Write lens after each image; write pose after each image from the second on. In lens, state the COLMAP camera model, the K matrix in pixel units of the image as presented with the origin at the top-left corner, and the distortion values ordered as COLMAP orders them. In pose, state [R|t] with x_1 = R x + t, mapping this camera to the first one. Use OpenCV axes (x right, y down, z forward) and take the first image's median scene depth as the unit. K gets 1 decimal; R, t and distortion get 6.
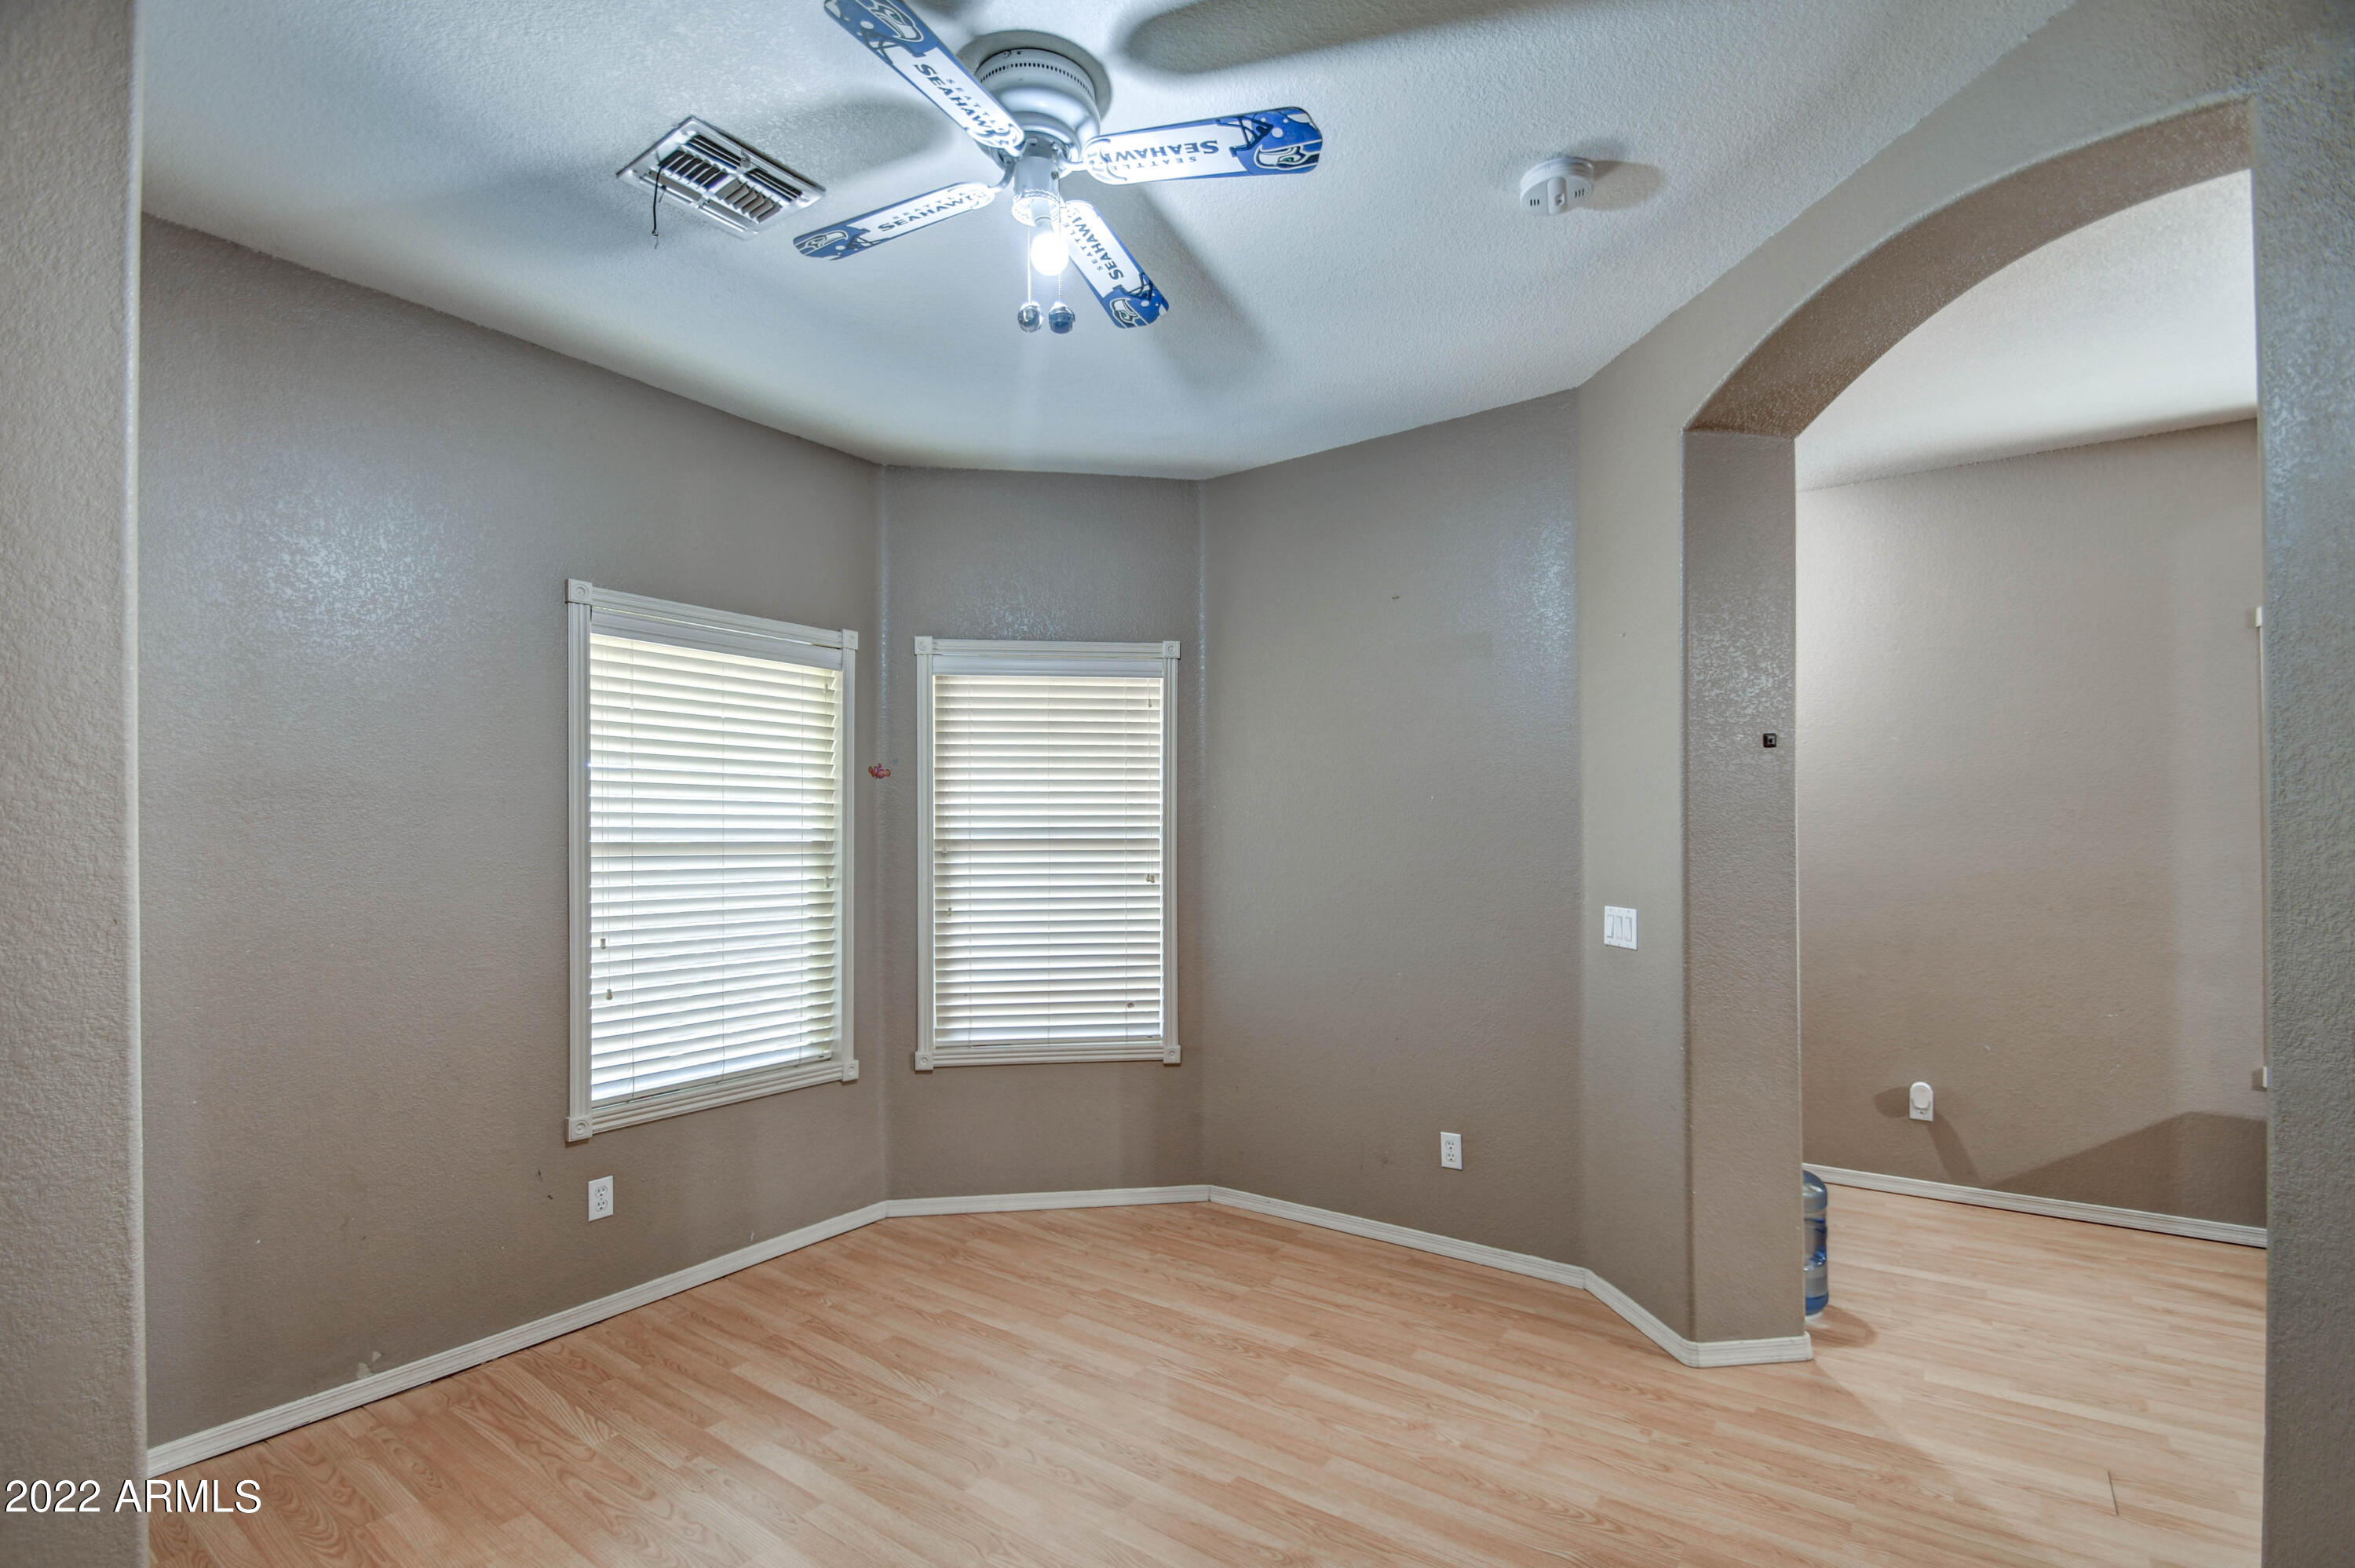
lens RADIAL K [[1060.0, 0, 1170.3], [0, 1060.0, 841.6], [0, 0, 1]] dist [0.011525, -0.013527]
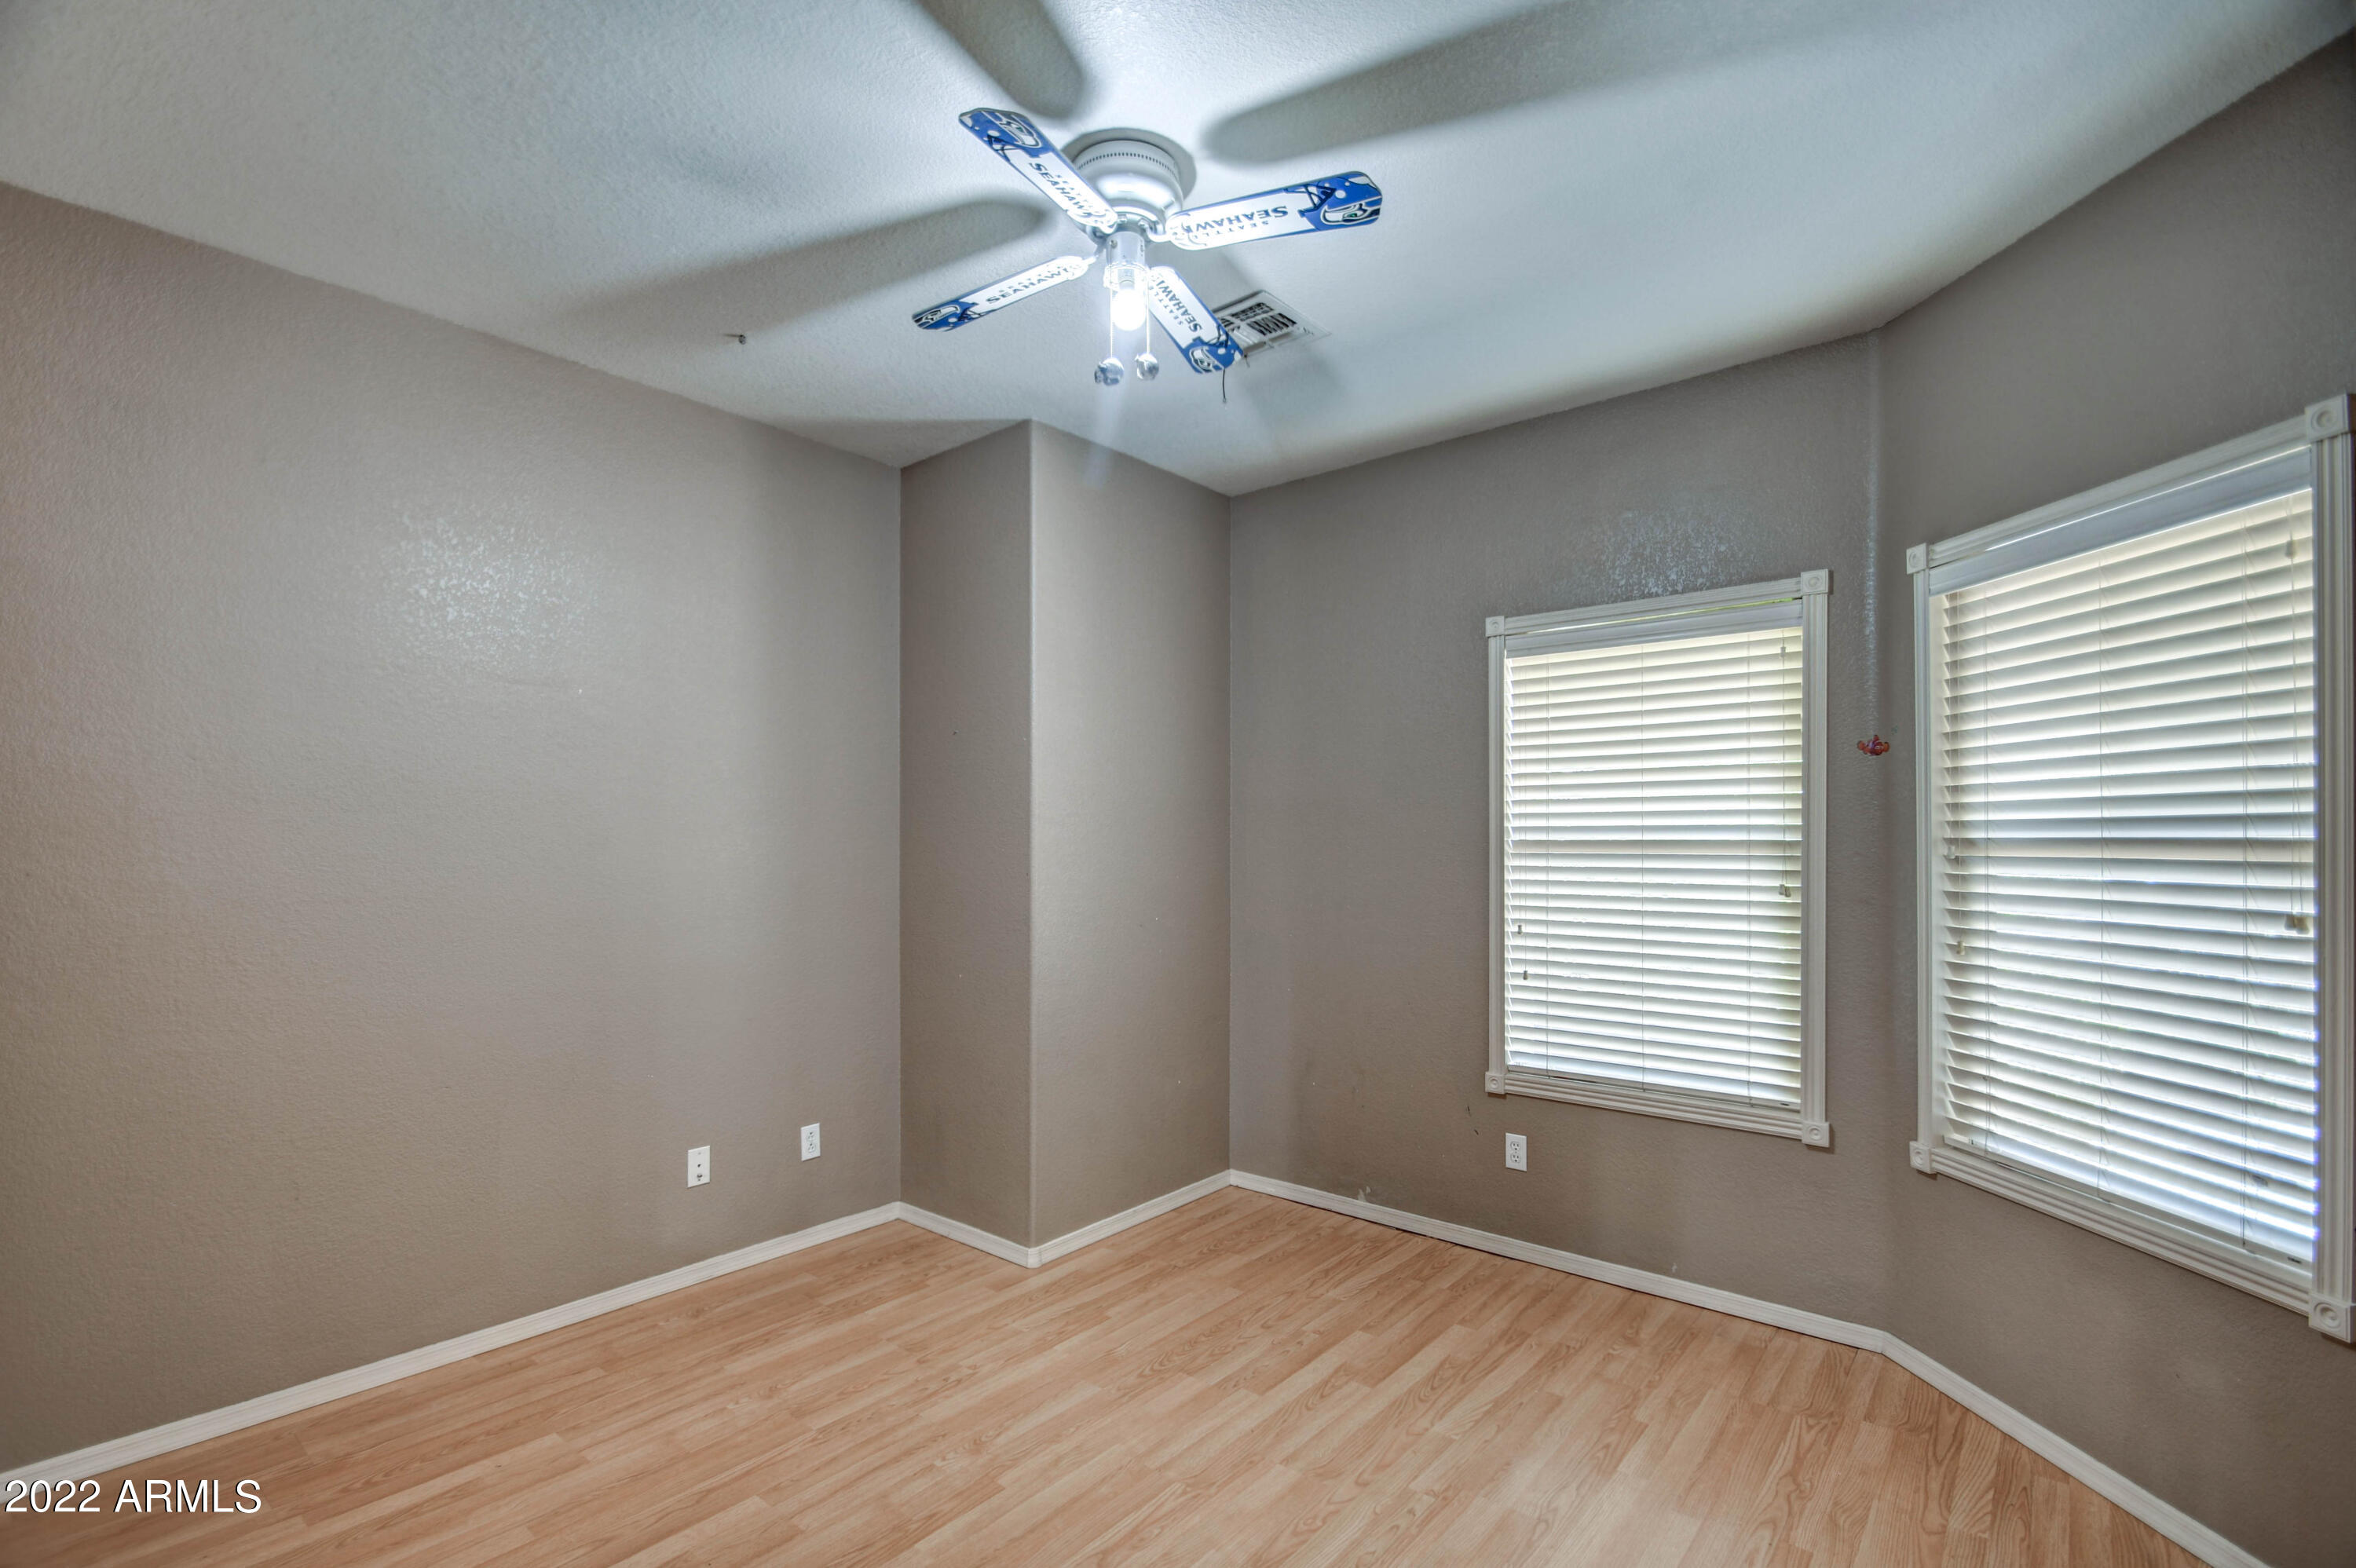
lens RADIAL K [[1060.5, 0, 1170.8], [0, 1060.5, 841.6], [0, 0, 1]] dist [0.011525, -0.013527]
pose [[-0.064491, 0.008109, -0.997885, 0.613294], [0.000902, 0.999967, 0.008067, -0.007352], [0.997918, -0.000380, -0.064496, 0.691280]]
